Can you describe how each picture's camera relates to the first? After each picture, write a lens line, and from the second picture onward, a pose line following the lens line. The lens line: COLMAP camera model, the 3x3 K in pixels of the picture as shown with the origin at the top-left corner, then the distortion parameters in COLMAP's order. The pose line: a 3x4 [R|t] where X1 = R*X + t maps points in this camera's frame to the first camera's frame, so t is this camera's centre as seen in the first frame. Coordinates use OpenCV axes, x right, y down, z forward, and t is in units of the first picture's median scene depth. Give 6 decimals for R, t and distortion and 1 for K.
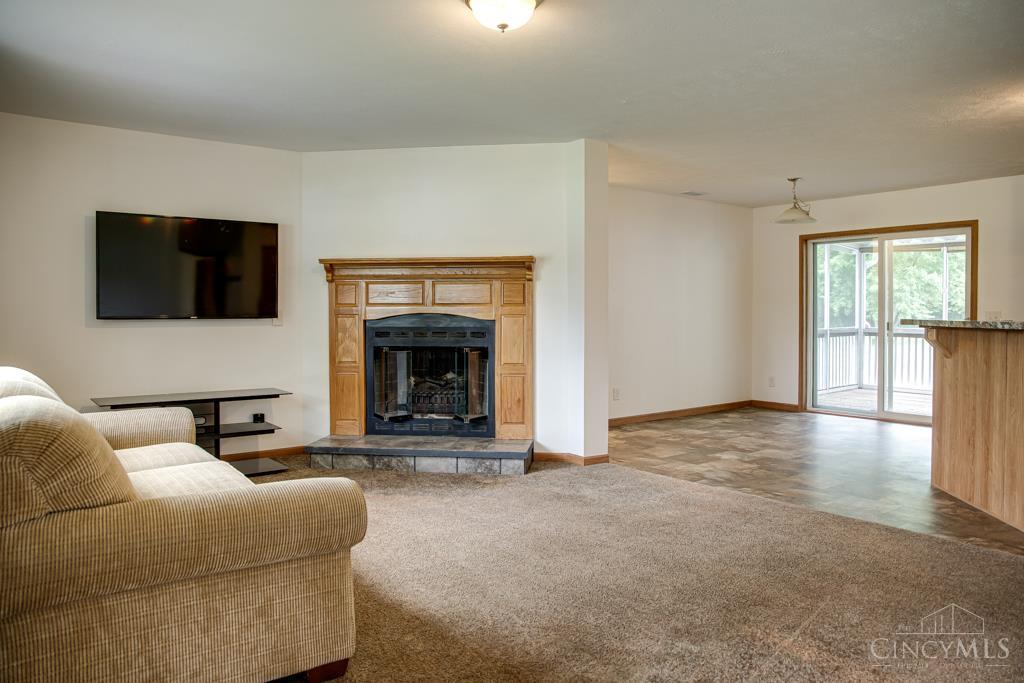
lens RADIAL K [[735.5, 0, 492.2], [0, 735.5, 300.8], [0, 0, 1]] dist [-0.089054, 0.071360]
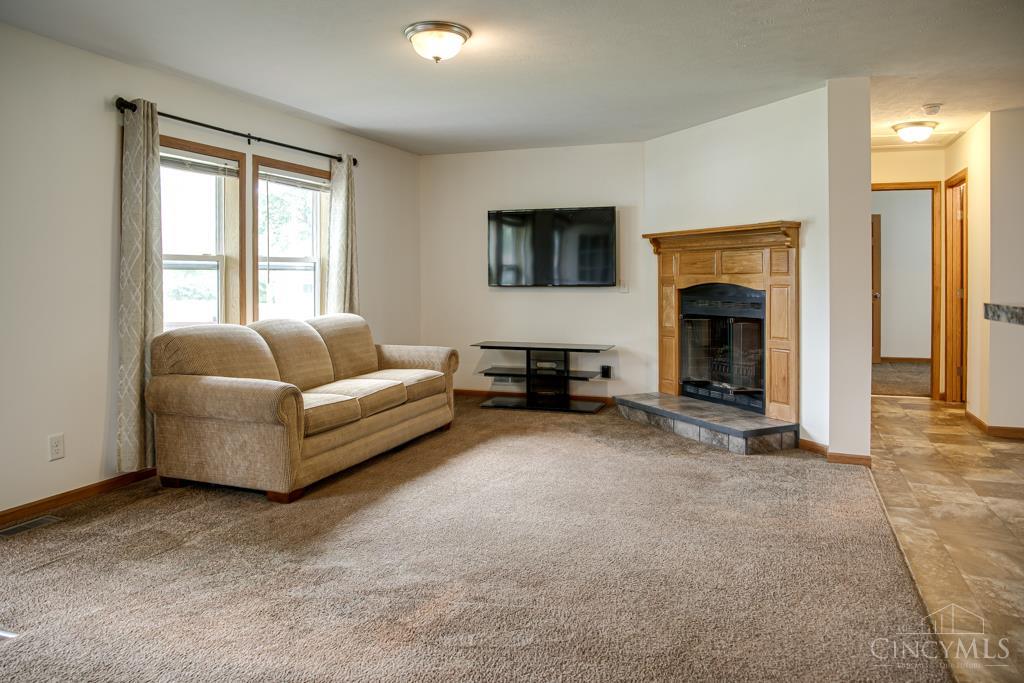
lens RADIAL K [[711.9, 0, 511.9], [0, 711.9, 279.0], [0, 0, 1]] dist [-0.072134, 0.000746]
pose [[0.538576, 0.001010, -0.842576, 0.589846], [0.012045, 0.999888, 0.008898, -0.000569], [0.842491, -0.014941, 0.538504, 0.240709]]
